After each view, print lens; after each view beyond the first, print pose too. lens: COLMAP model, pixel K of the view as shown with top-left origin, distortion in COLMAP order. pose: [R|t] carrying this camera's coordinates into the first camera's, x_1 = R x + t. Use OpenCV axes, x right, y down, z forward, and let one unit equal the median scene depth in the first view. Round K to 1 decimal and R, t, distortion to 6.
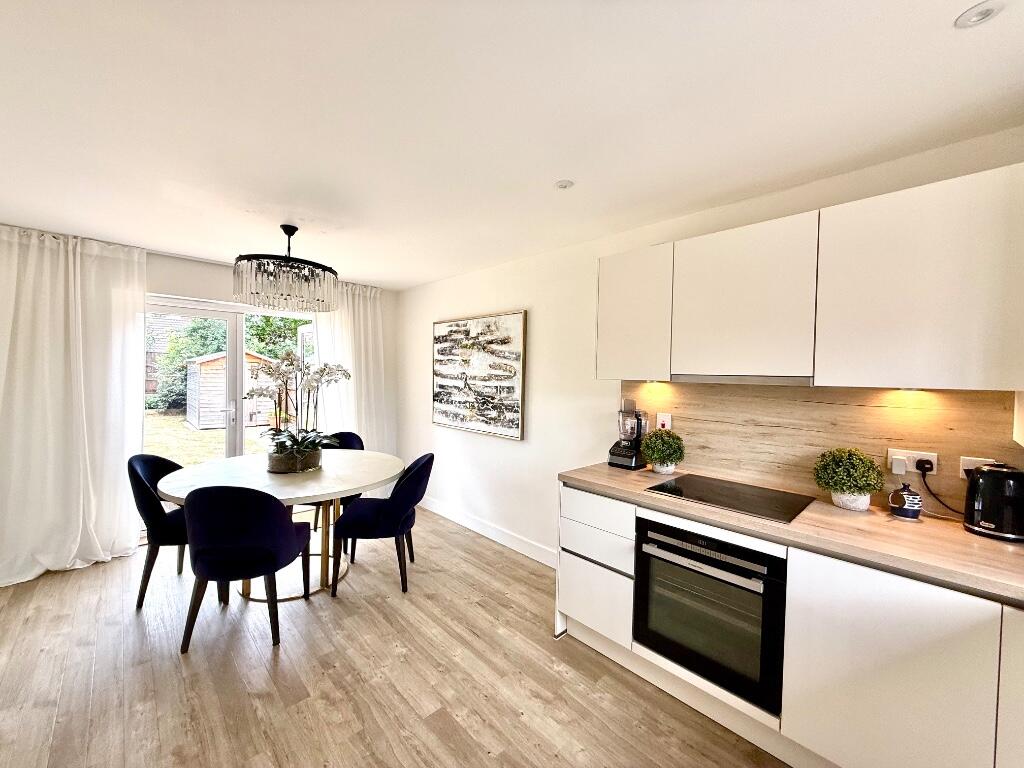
lens RADIAL K [[405.7, 0, 509.6], [0, 405.7, 383.9], [0, 0, 1]] dist [0.000979, 0.000172]
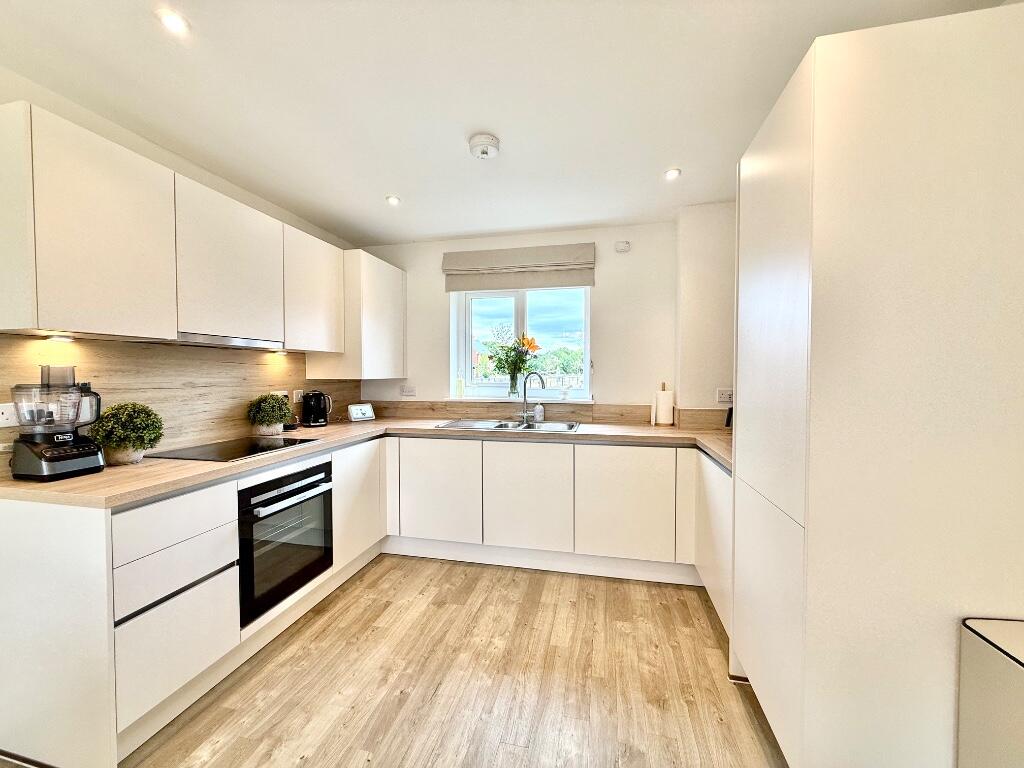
lens RADIAL K [[405.7, 0, 509.6], [0, 405.7, 383.9], [0, 0, 1]] dist [0.000979, 0.000172]
pose [[-0.543254, -0.039521, 0.838638, -0.376346], [0.012083, 0.998420, 0.054878, 0.026048], [-0.839482, 0.039946, -0.541918, 0.490812]]
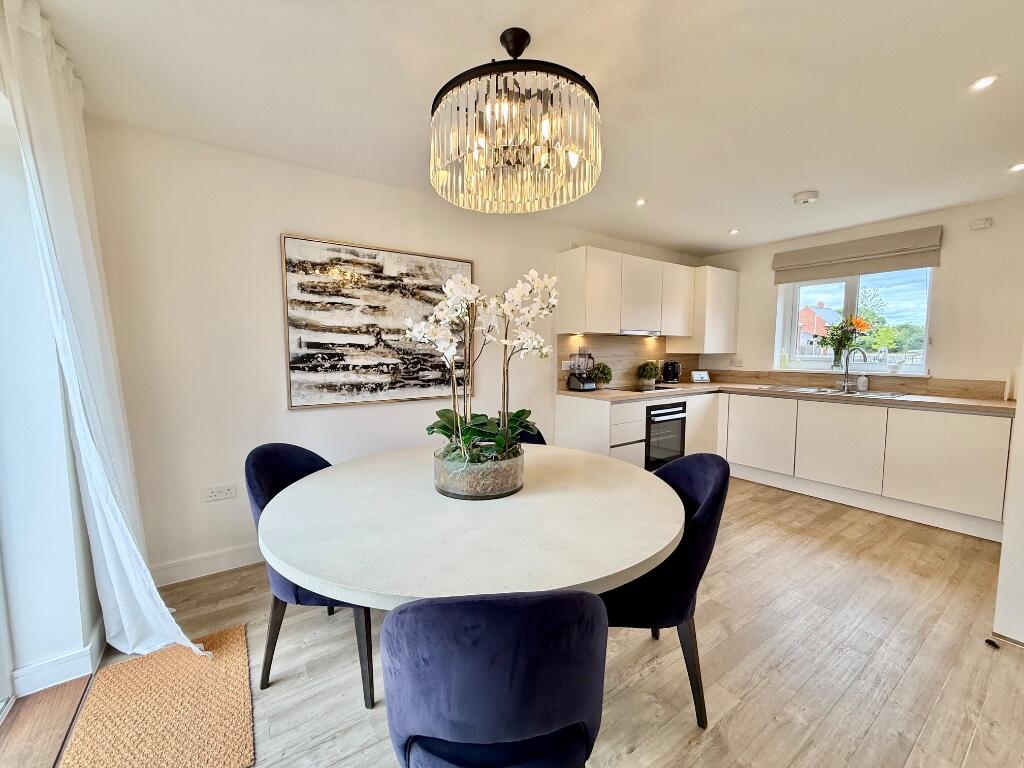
lens RADIAL K [[405.7, 0, 509.6], [0, 405.7, 383.9], [0, 0, 1]] dist [0.000979, 0.000172]
pose [[0.166586, -0.100976, 0.980843, -0.795505], [0.029132, 0.994812, 0.097466, 0.014384], [-0.985596, 0.012338, 0.168663, 0.653592]]
